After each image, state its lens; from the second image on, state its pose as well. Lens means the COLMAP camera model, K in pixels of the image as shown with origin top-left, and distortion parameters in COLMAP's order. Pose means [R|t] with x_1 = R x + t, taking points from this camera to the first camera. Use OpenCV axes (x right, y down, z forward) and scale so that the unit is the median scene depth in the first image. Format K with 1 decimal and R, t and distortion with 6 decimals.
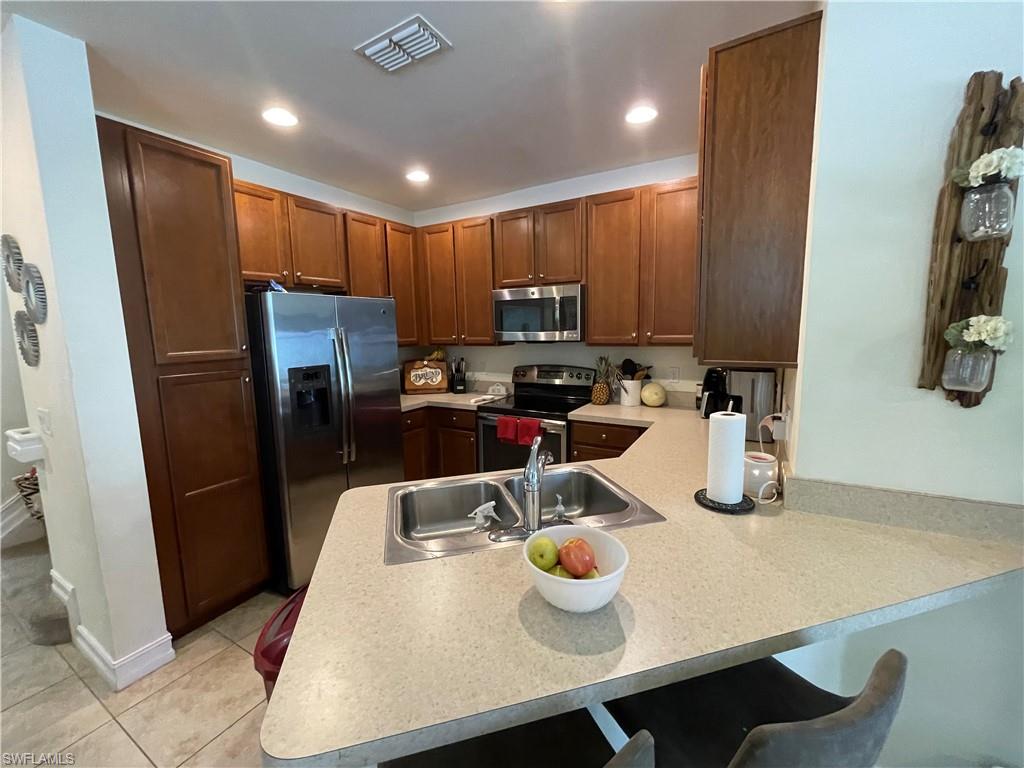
lens RADIAL K [[415.1, 0, 509.7], [0, 415.1, 381.5], [0, 0, 1]] dist [0.001616, 0.000282]
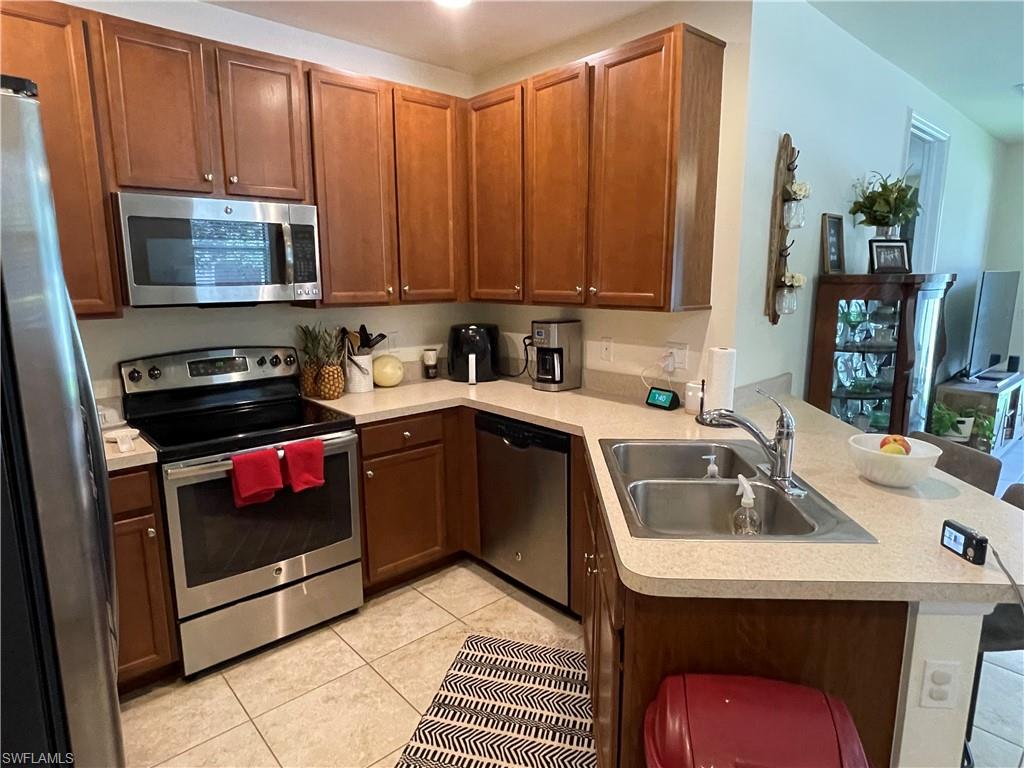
lens RADIAL K [[592.5, 0, 510.3], [0, 592.5, 380.3], [0, 0, 1]] dist [0.001192, 0.000949]
pose [[0.298591, -0.149680, 0.942570, -0.592138], [0.122471, 0.985469, 0.117696, -0.049645], [-0.946490, 0.080295, 0.312584, 0.472153]]
